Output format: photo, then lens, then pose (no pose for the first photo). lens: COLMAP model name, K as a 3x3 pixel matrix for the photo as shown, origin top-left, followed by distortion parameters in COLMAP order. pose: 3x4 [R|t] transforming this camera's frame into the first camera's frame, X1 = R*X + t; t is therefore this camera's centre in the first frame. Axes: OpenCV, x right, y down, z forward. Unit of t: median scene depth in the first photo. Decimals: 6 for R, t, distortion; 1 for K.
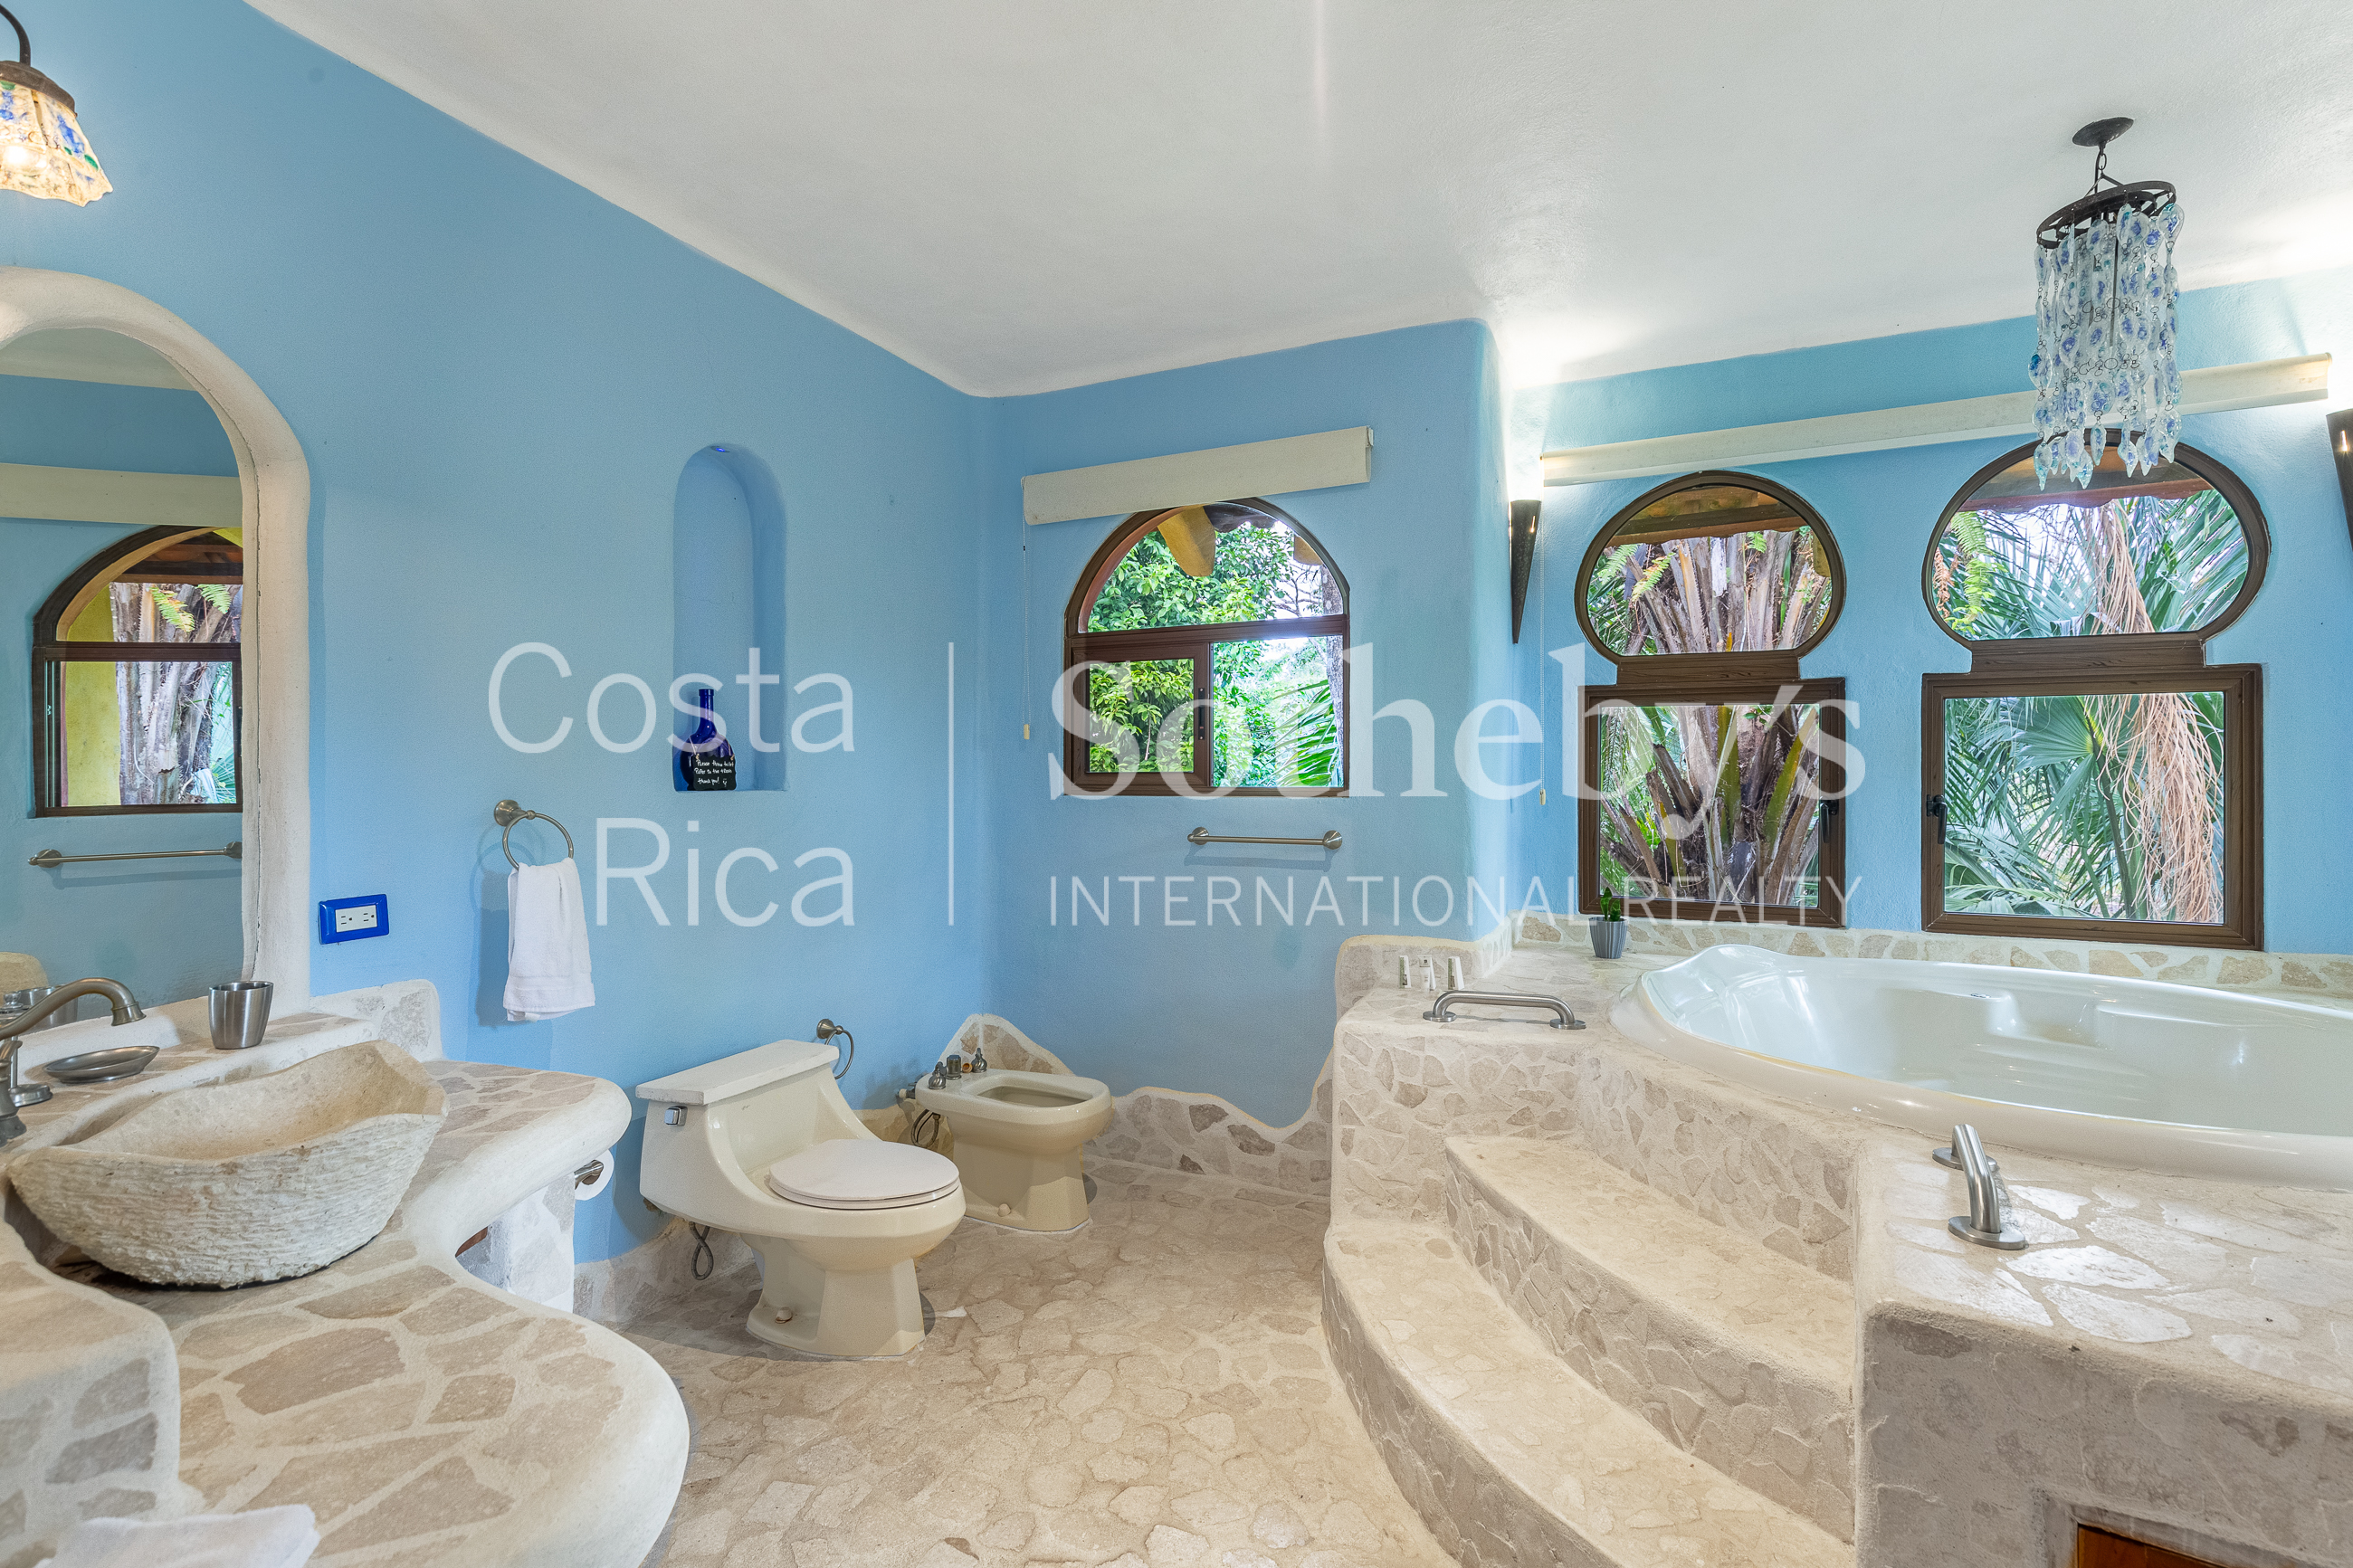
lens RADIAL K [[1077.7, 0, 1174.7], [0, 1077.7, 782.6], [0, 0, 1]] dist [0.027191, -0.000142]
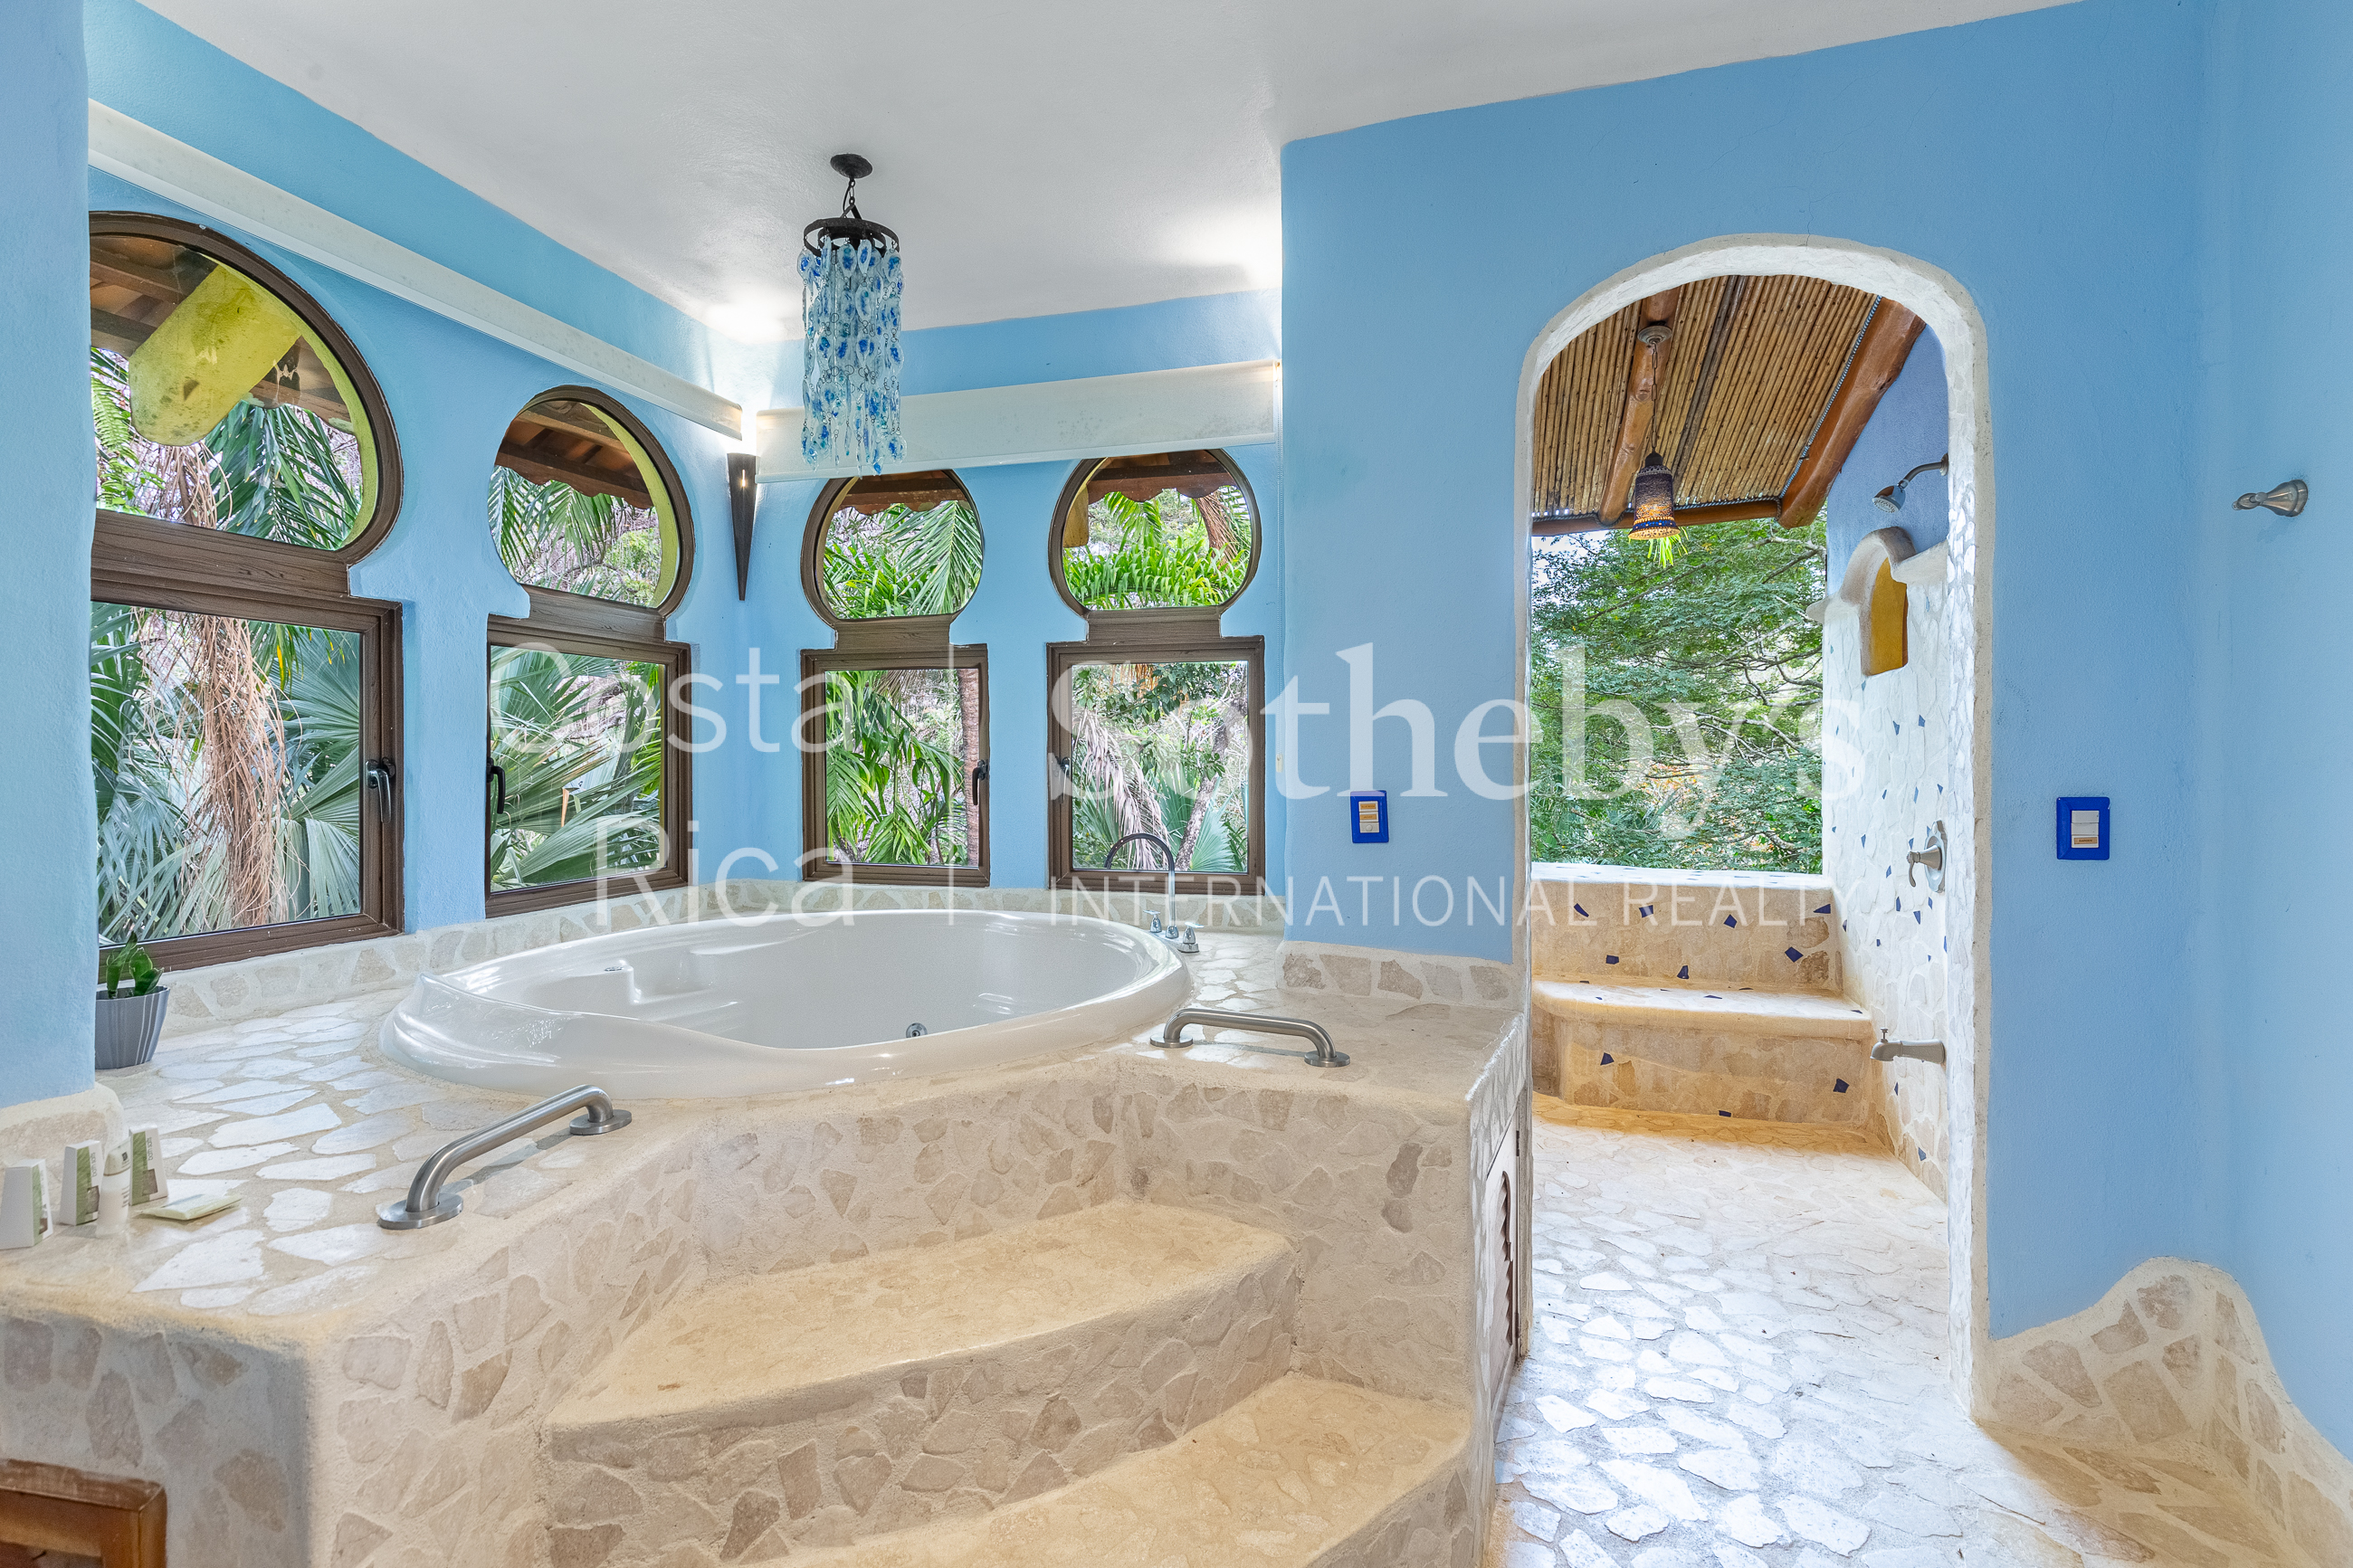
lens RADIAL K [[1077.7, 0, 1176.7], [0, 1077.7, 766.8], [0, 0, 1]] dist [0.027191, -0.000142]
pose [[-0.180967, -0.008370, 0.983454, -0.330093], [0.004910, 0.999944, 0.009414, 0.018801], [-0.983477, 0.006532, -0.180915, 0.860507]]
